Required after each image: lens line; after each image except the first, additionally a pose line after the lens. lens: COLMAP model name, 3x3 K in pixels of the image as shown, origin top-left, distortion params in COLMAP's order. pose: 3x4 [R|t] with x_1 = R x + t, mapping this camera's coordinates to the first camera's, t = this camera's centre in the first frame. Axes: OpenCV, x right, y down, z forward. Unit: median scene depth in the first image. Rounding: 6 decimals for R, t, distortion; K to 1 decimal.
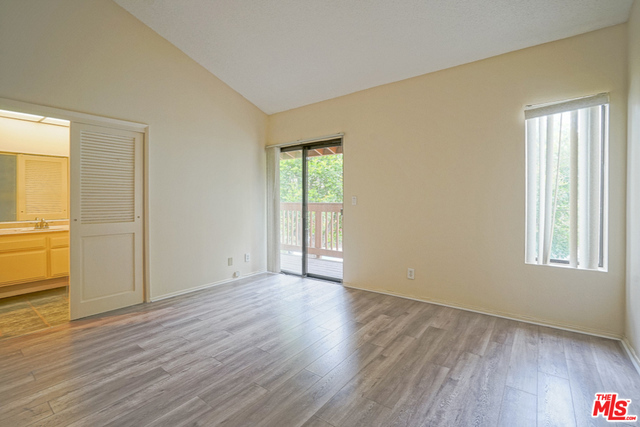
lens RADIAL K [[304.9, 0, 316.2], [0, 304.9, 199.0], [0, 0, 1]] dist [-0.043351, 0.015185]
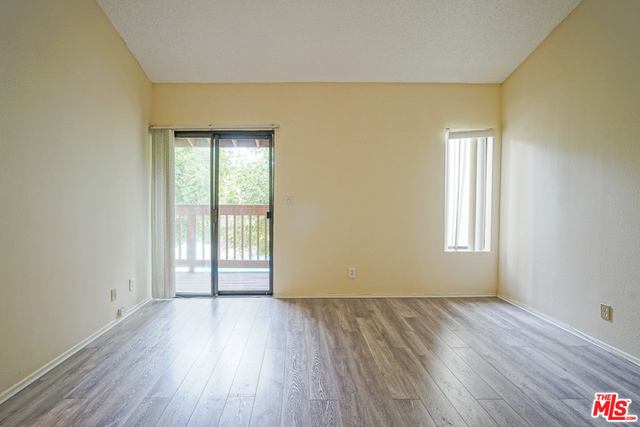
lens RADIAL K [[303.9, 0, 307.3], [0, 303.9, 203.7], [0, 0, 1]] dist [-0.045919, 0.029253]
pose [[0.776374, -0.003485, 0.630262, -0.496974], [-0.006164, 0.999895, 0.013121, -0.003071], [-0.630242, -0.014072, 0.776271, 0.321641]]
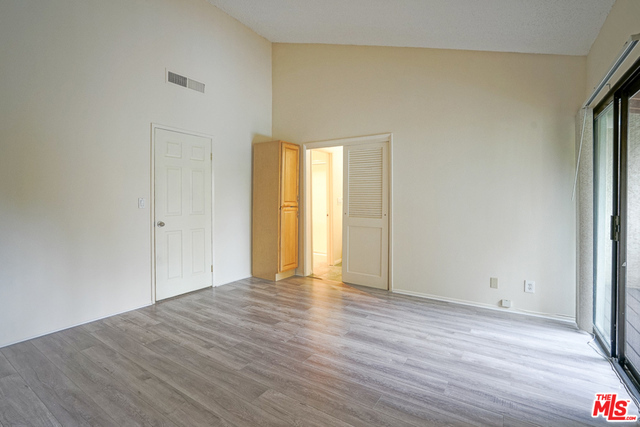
lens RADIAL K [[290.0, 0, 317.9], [0, 290.0, 201.9], [0, 0, 1]] dist [-0.037247, 0.023342]
pose [[0.077243, 0.013682, -0.996918, 0.530921], [-0.002272, 0.999906, 0.013547, -0.005291], [0.997010, 0.001219, 0.077267, 0.694385]]
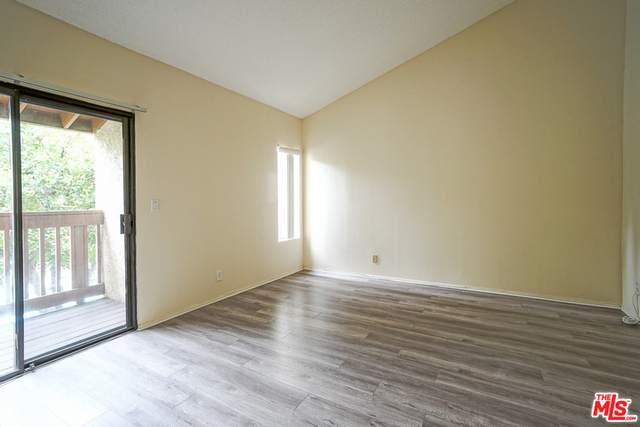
lens RADIAL K [[290.0, 0, 317.9], [0, 290.0, 201.9], [0, 0, 1]] dist [-0.037247, 0.023342]
pose [[-0.138817, 0.002227, 0.990315, -0.764383], [0.009532, 0.999954, -0.000913, 0.001073], [-0.990272, 0.009313, -0.138832, 0.870355]]
